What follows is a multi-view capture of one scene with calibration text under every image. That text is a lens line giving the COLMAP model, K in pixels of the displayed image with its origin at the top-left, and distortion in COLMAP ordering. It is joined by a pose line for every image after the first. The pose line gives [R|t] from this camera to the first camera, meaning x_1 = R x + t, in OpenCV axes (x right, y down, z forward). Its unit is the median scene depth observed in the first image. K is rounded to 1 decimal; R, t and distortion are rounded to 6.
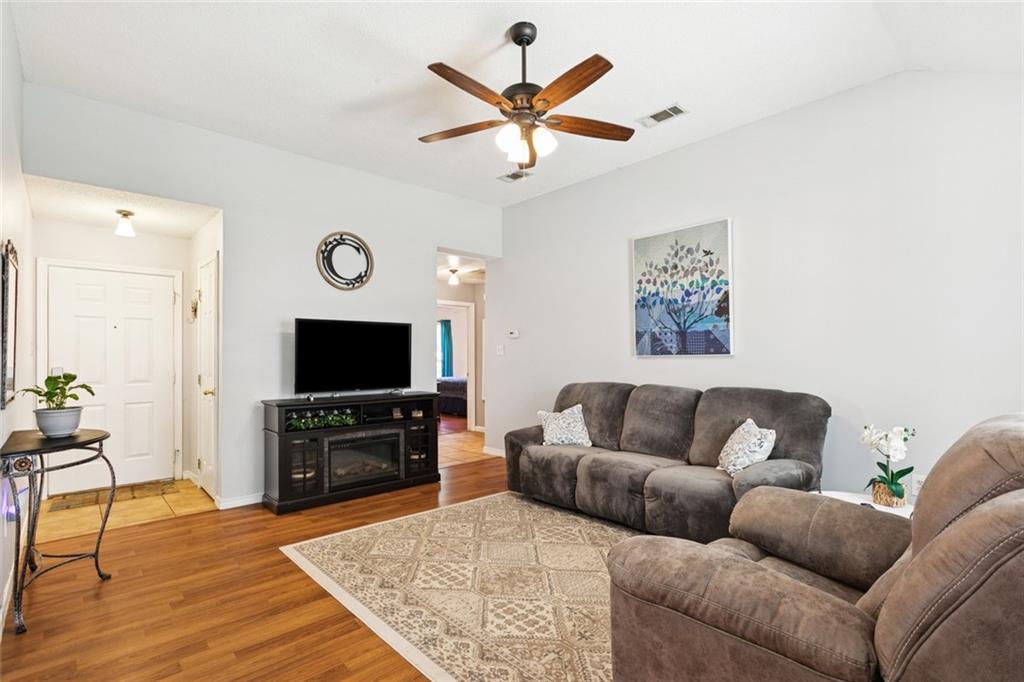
lens RADIAL K [[487.6, 0, 505.1], [0, 487.6, 355.4], [0, 0, 1]] dist [-0.000663, -0.000024]
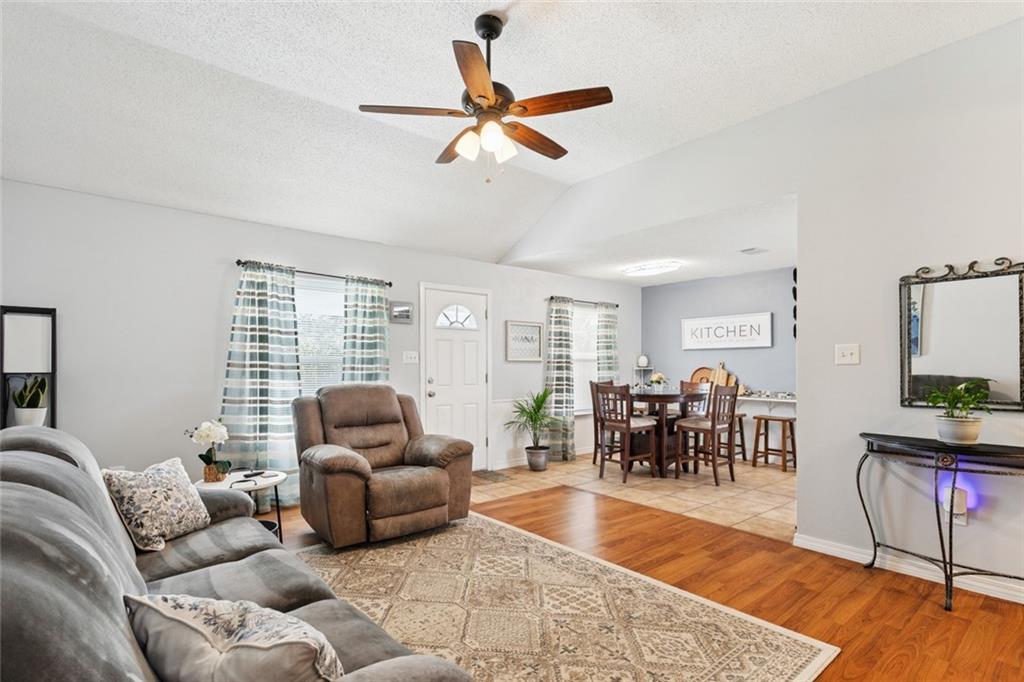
lens RADIAL K [[499.6, 0, 508.6], [0, 499.6, 363.5], [0, 0, 1]] dist [0.001447, 0.000250]
pose [[-0.999473, 0.004018, 0.032210, -0.027096], [0.003891, 0.999984, -0.003983, 0.000387], [-0.032226, -0.003855, -0.999473, 1.647710]]
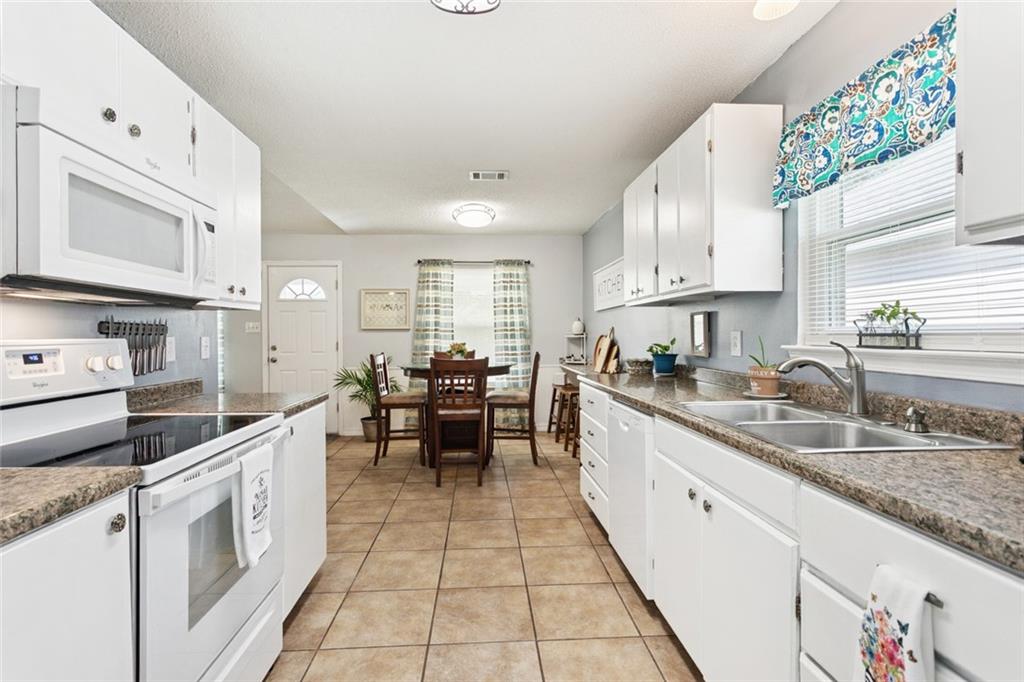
lens RADIAL K [[477.5, 0, 512.0], [0, 477.5, 341.0], [0, 0, 1]] dist [-0.000605, -0.000114]
pose [[-0.792130, 0.000551, 0.610352, -1.497807], [0.009694, 0.999885, 0.011678, 0.011634], [-0.610276, 0.015168, -0.792044, 0.869461]]
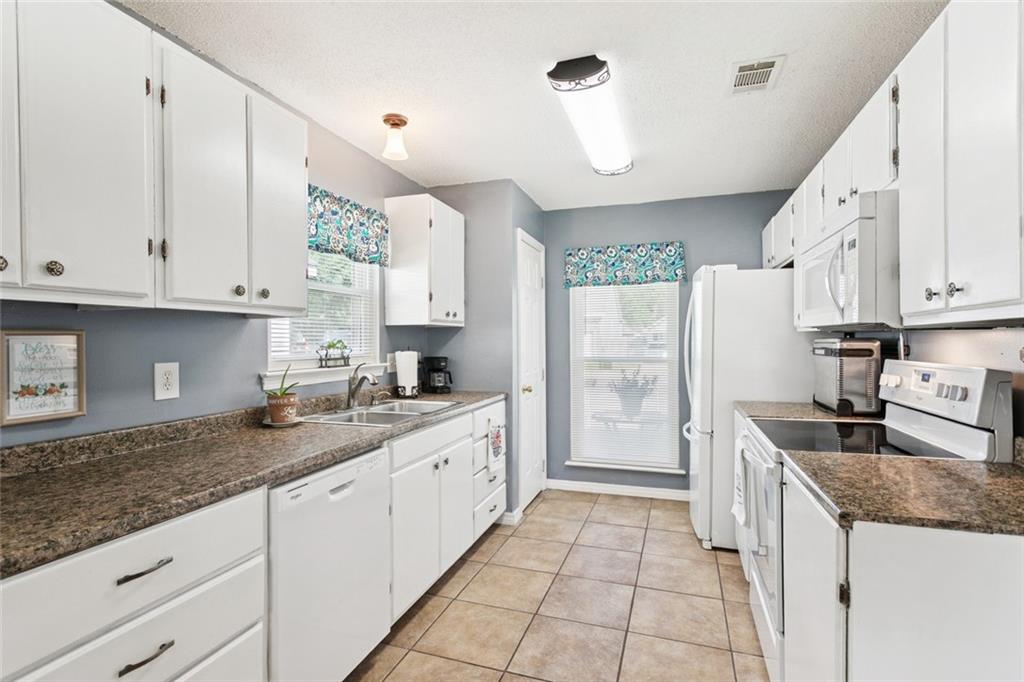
lens RADIAL K [[490.2, 0, 512.0], [0, 490.2, 341.0], [0, 0, 1]] dist [0.002191, 0.000301]
pose [[0.487605, 0.003599, -0.873057, -0.643077], [0.004334, 0.999969, 0.006543, -0.018983], [0.873053, -0.006974, 0.487575, 0.114791]]
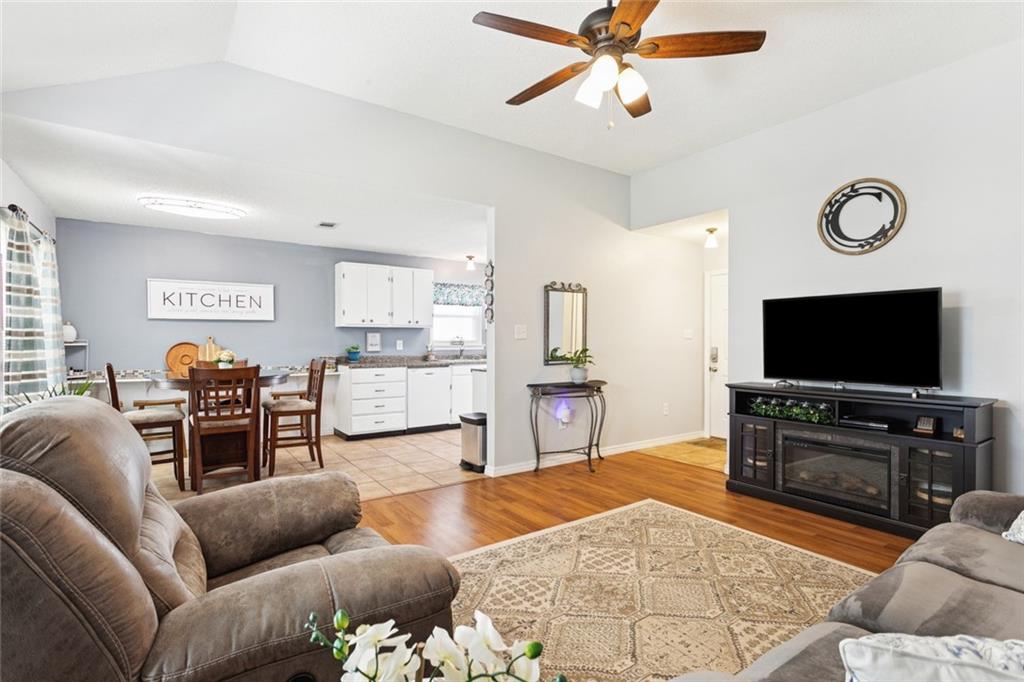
lens RADIAL K [[490.2, 0, 512.0], [0, 490.2, 341.0], [0, 0, 1]] dist [0.002191, 0.000301]
pose [[-0.115166, 0.005003, -0.993334, 0.744830], [0.001772, 0.999987, 0.004831, 0.000234], [0.993345, -0.001203, -0.115173, 0.774163]]
